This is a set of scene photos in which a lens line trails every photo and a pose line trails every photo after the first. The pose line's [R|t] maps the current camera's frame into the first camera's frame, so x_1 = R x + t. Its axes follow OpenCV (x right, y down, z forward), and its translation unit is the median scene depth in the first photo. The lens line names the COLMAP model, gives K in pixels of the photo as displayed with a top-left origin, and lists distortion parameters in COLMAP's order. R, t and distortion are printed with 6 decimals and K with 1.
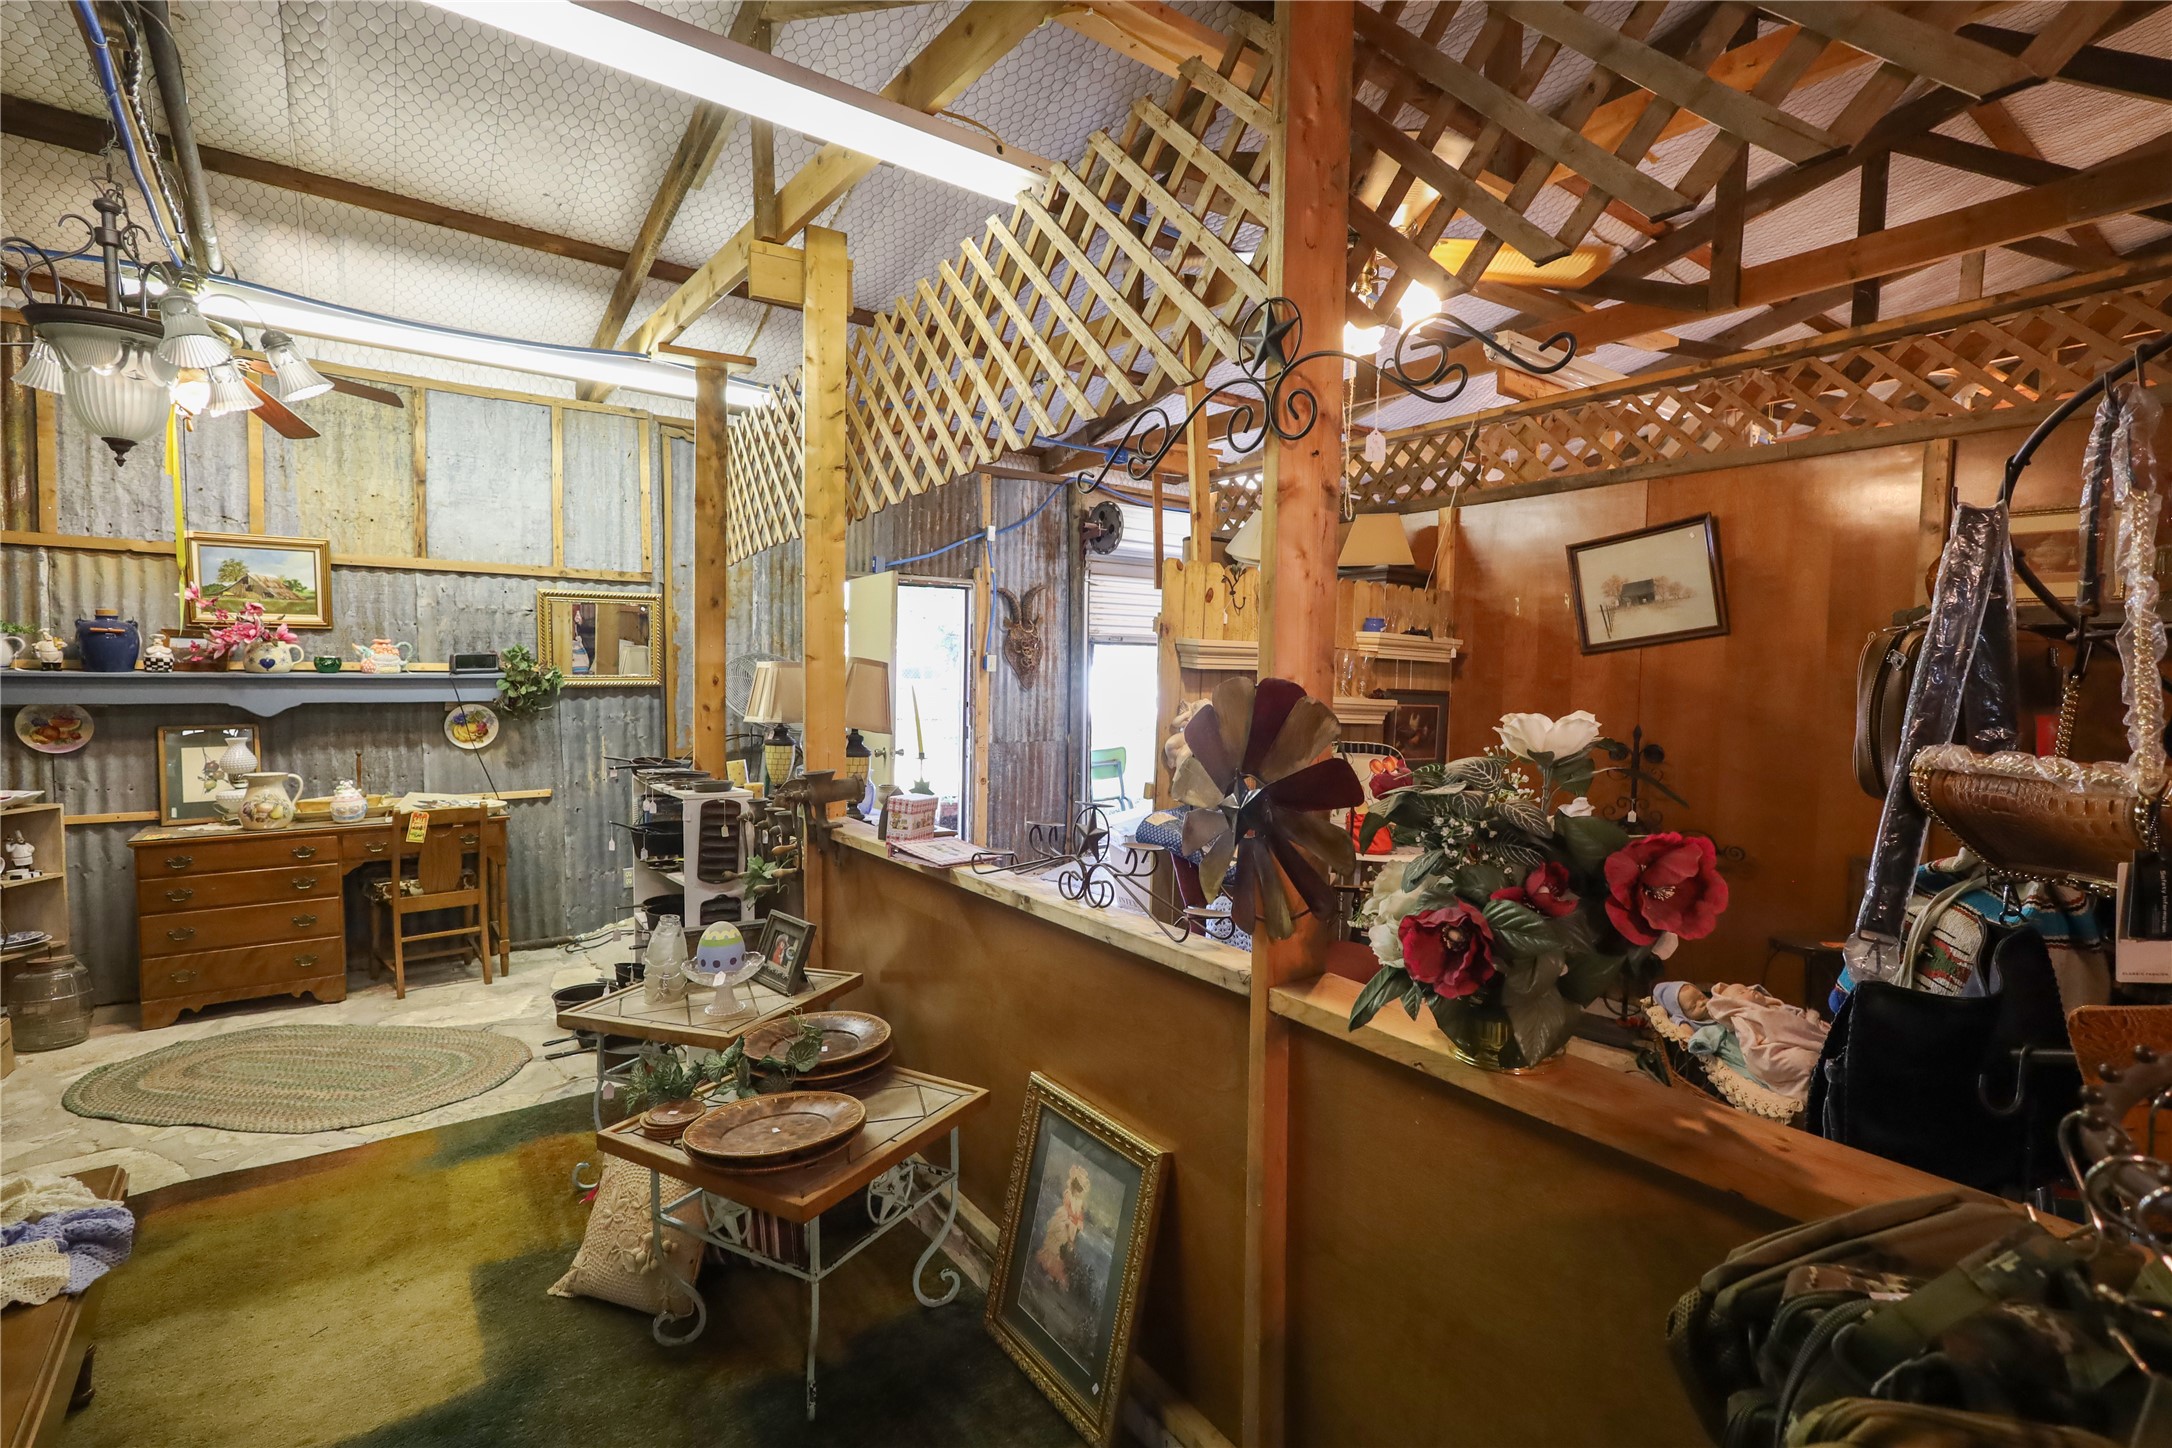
lens RADIAL K [[1004.4, 0, 1086.0], [0, 1004.4, 724.0], [0, 0, 1]] dist [0.001283, 0.000033]
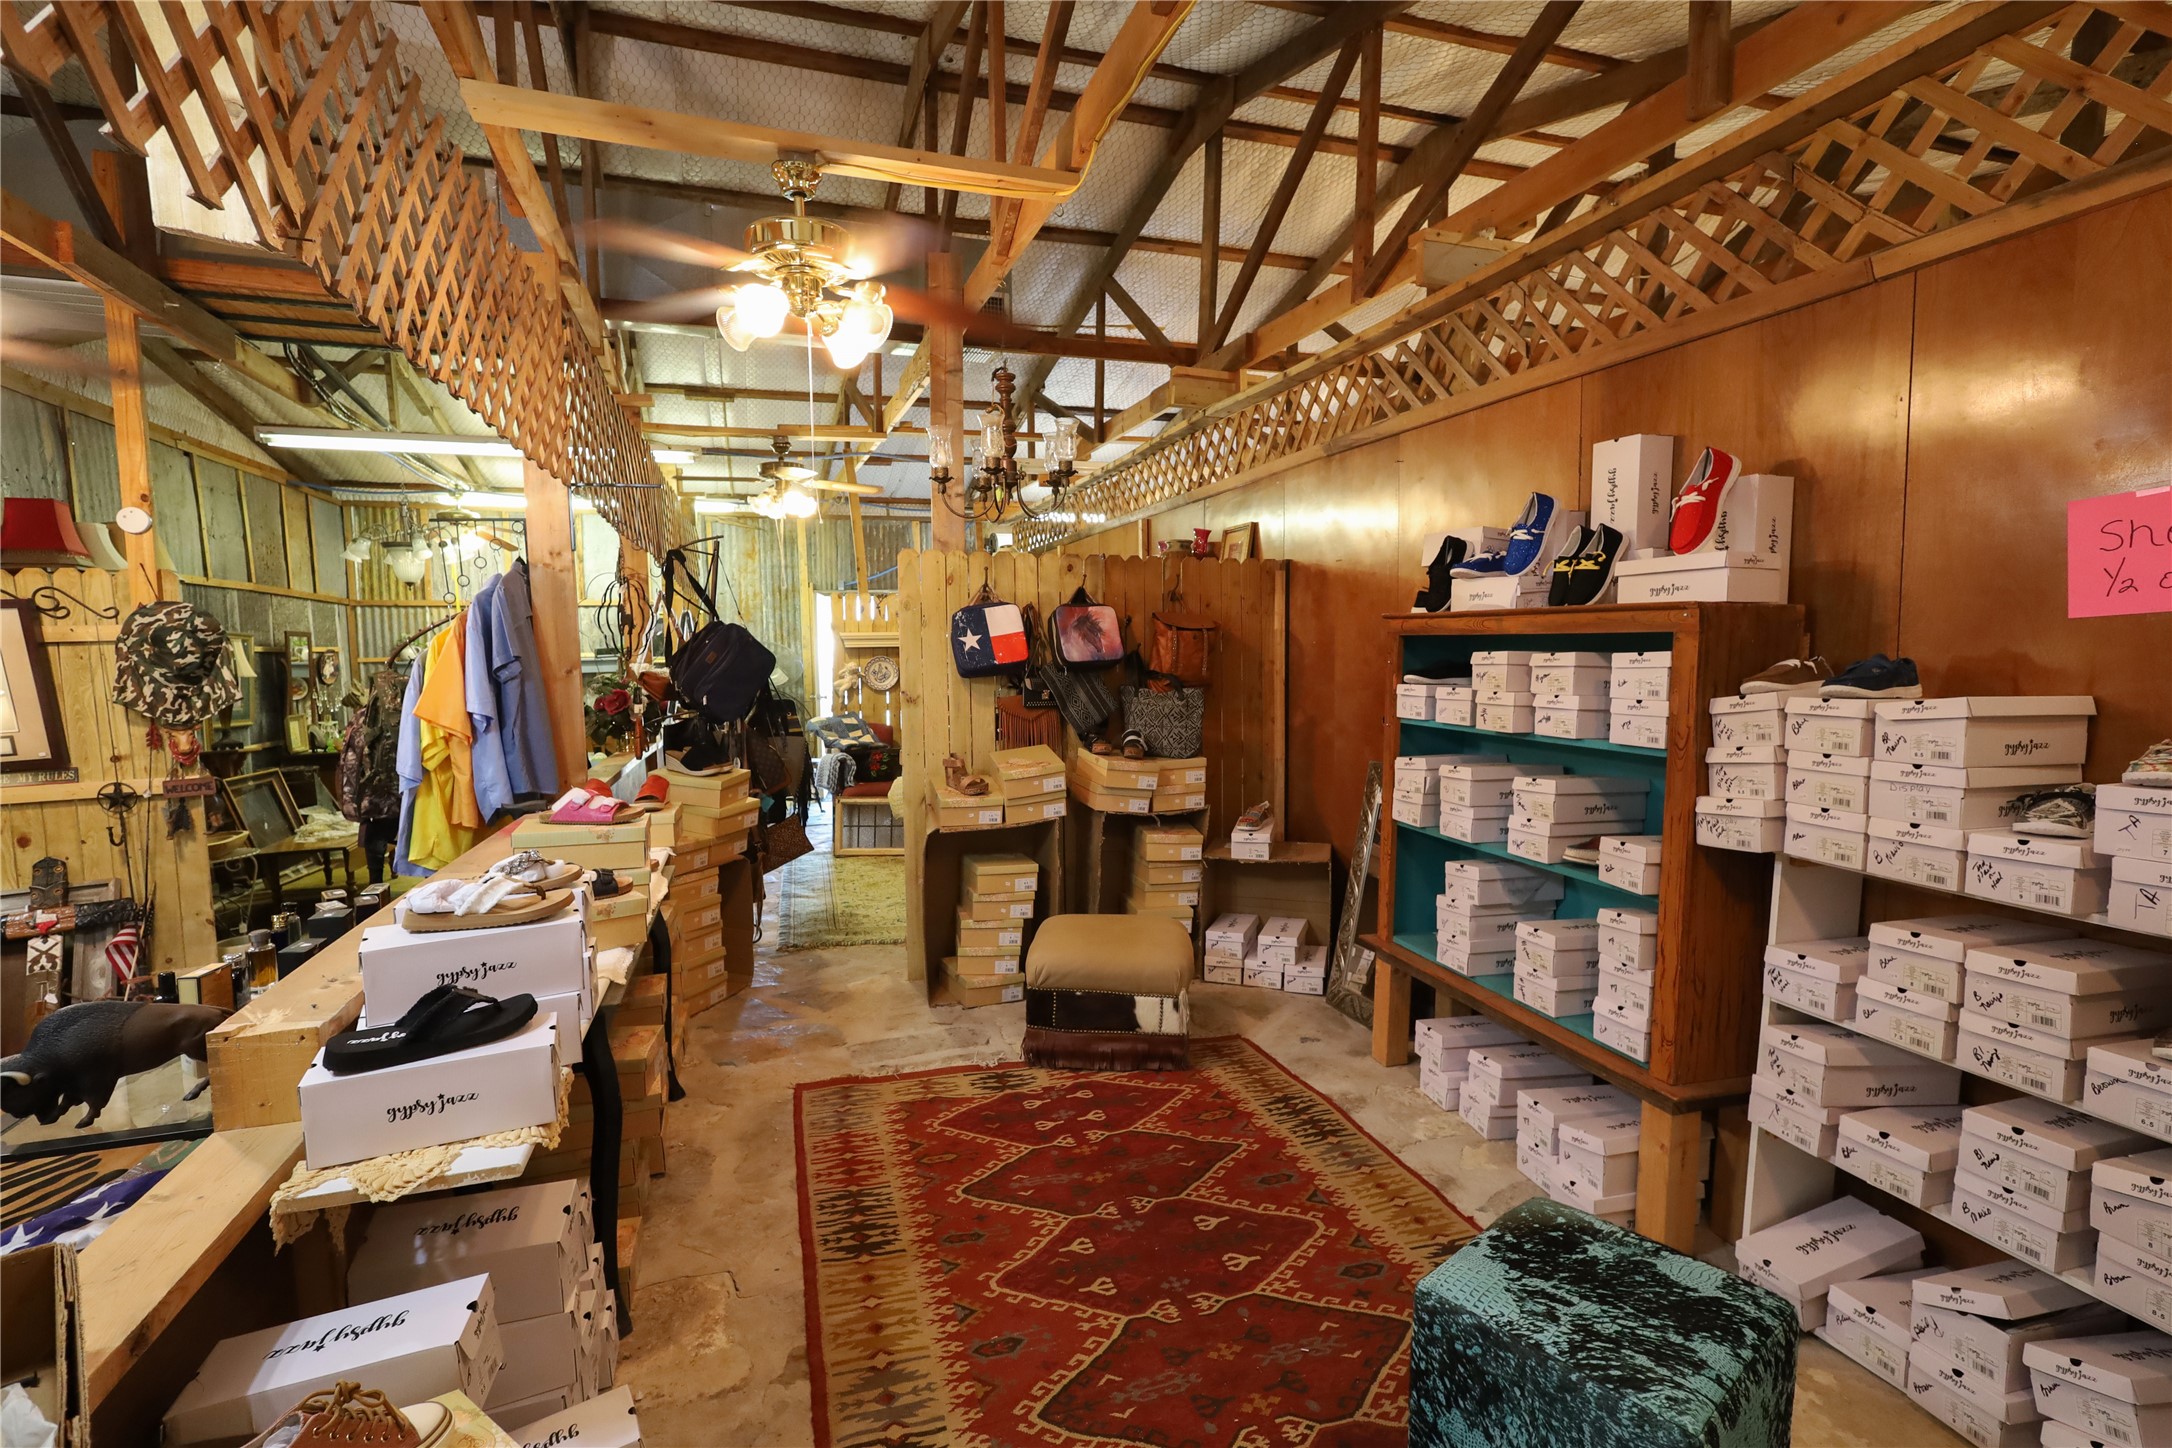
lens RADIAL K [[1003.8, 0, 1091.5], [0, 1003.8, 724.7], [0, 0, 1]] dist [0.001564, 0.000764]
pose [[0.953815, -0.003979, -0.300369, 1.063083], [0.013176, 0.999504, 0.028599, 0.044695], [0.300107, -0.031235, 0.953394, -0.710549]]
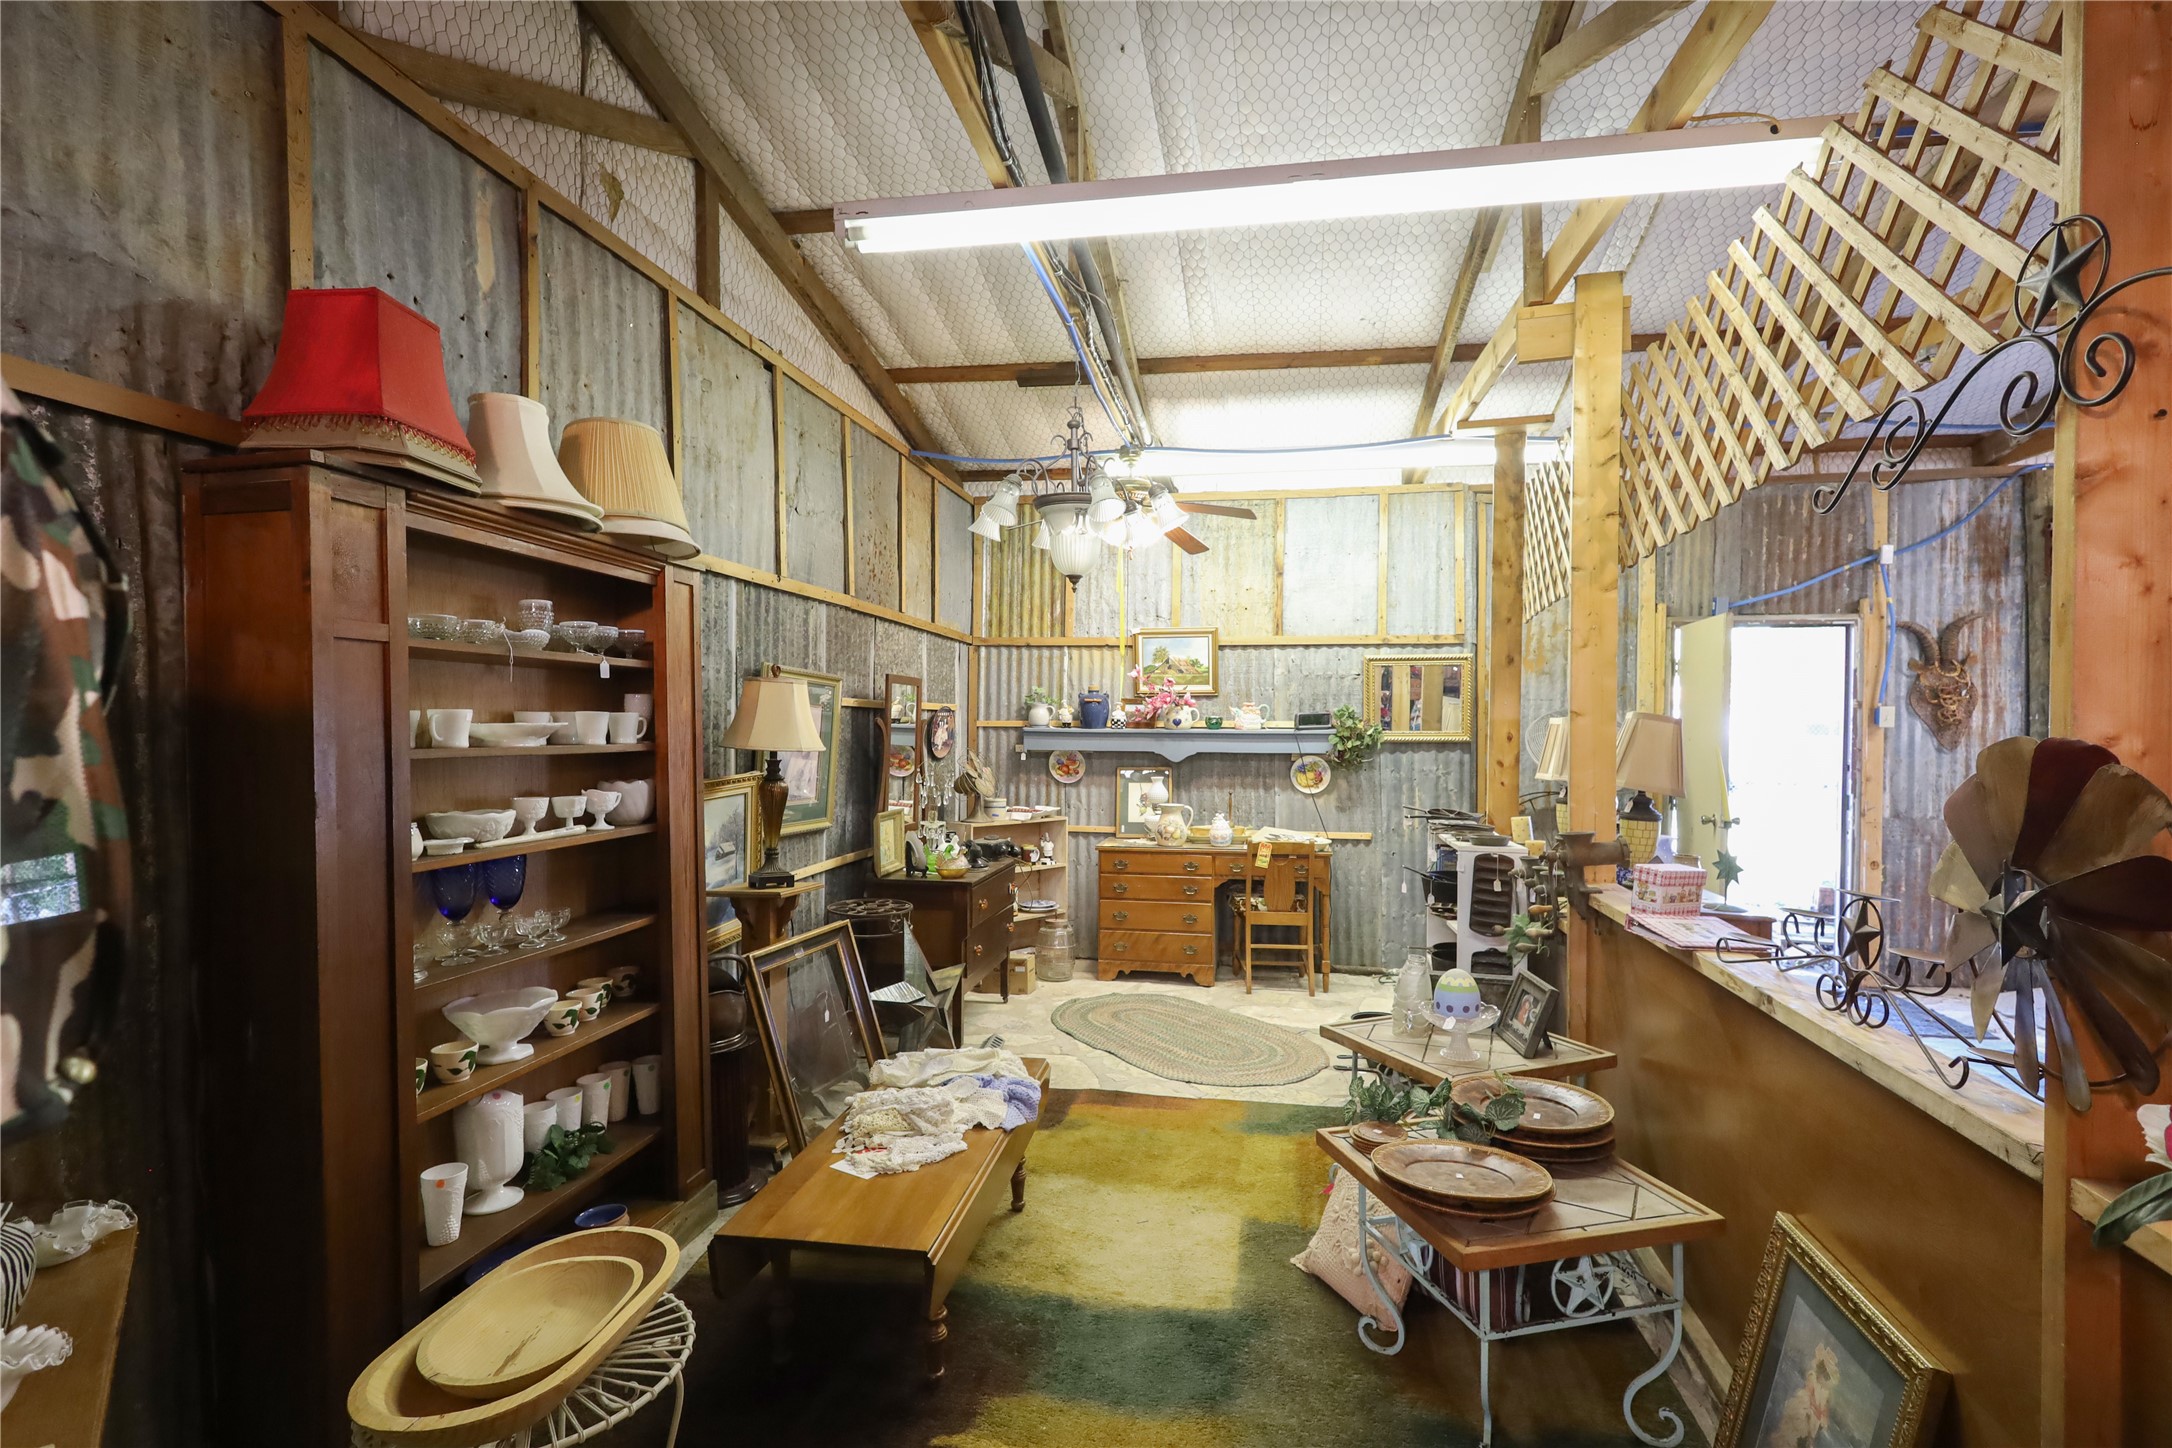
lens RADIAL K [[1003.8, 0, 1091.5], [0, 1003.8, 724.7], [0, 0, 1]] dist [0.001564, 0.000764]
pose [[0.686361, -0.003388, -0.727253, 0.086348], [-0.036365, 0.998578, -0.038972, -0.000758], [0.726351, 0.053195, 0.685262, 0.000386]]
